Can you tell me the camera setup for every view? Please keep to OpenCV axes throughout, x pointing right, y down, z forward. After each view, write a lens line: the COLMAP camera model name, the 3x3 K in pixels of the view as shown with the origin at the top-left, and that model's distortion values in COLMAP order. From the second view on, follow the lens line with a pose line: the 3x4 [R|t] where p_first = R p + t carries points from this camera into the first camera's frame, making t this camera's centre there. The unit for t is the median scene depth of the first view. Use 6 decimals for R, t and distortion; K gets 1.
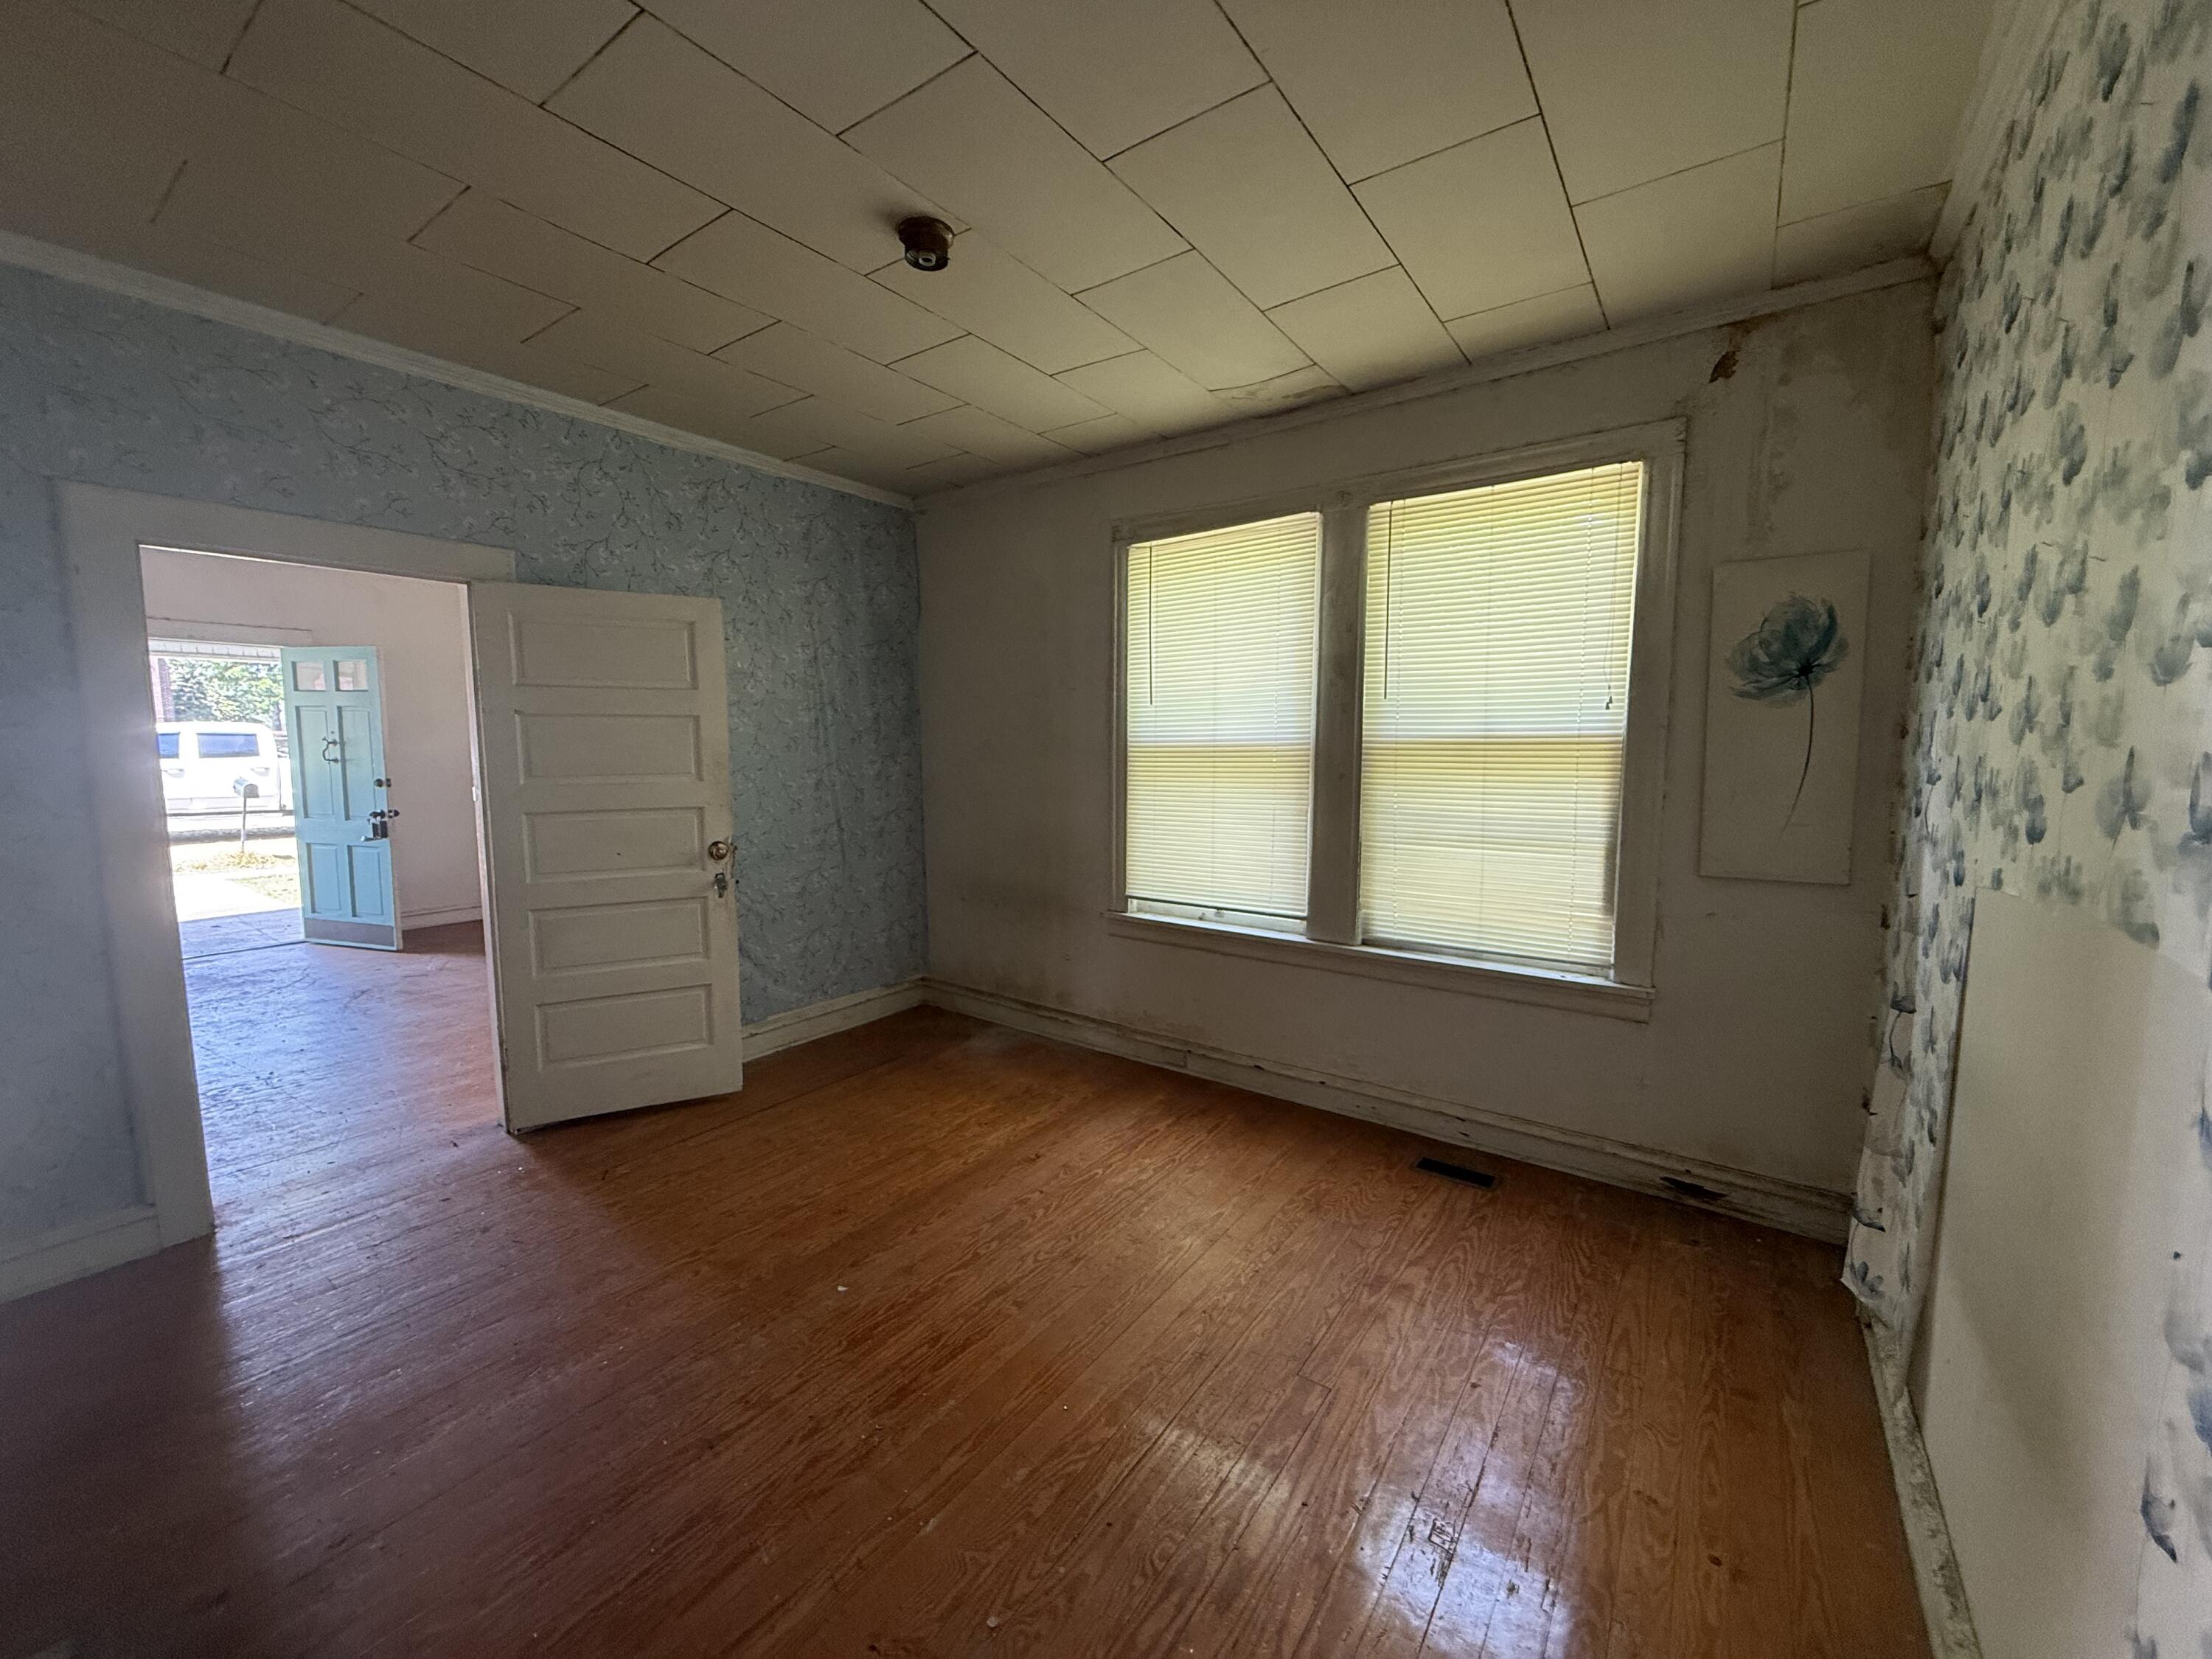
lens RADIAL K [[877.1, 0, 1099.5], [0, 877.1, 828.4], [0, 0, 1]] dist [-0.000450, -0.000157]
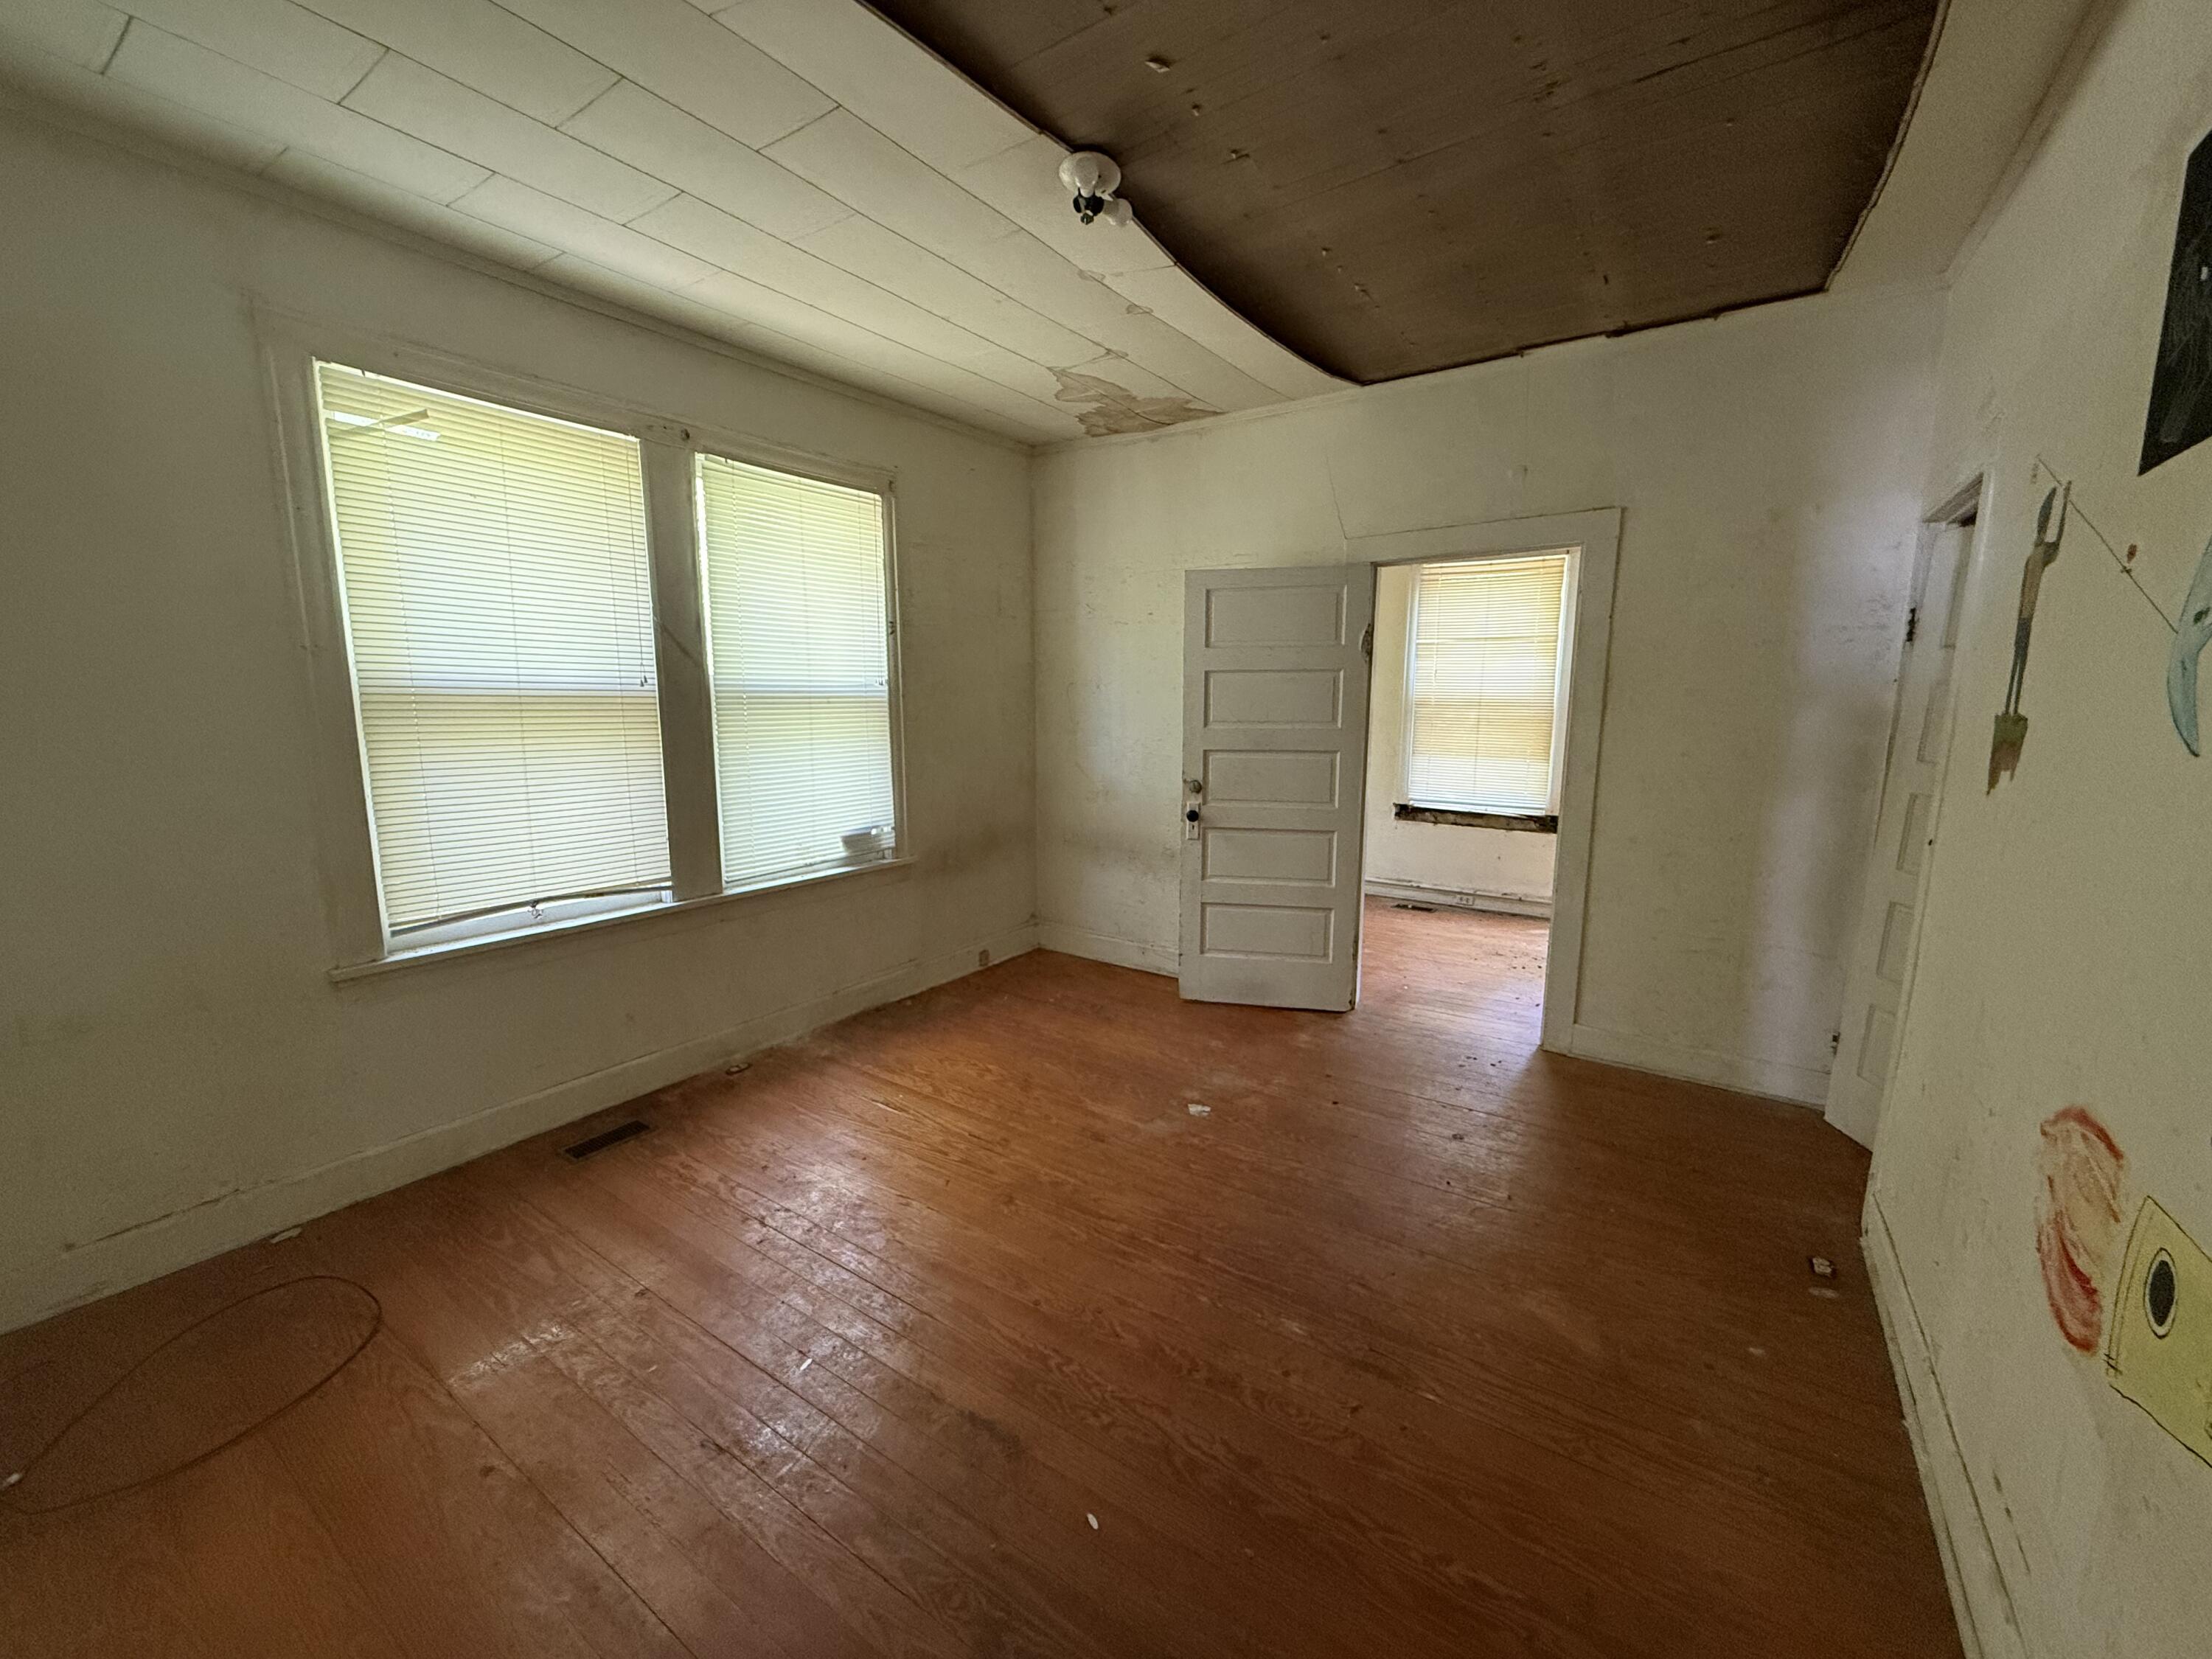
lens RADIAL K [[877.1, 0, 1099.5], [0, 877.1, 828.4], [0, 0, 1]] dist [-0.000450, -0.000157]
pose [[-0.022462, -0.136215, 0.990425, -0.692428], [0.101997, 0.985193, 0.137809, -0.035405], [-0.994531, 0.104115, -0.008236, 0.552648]]
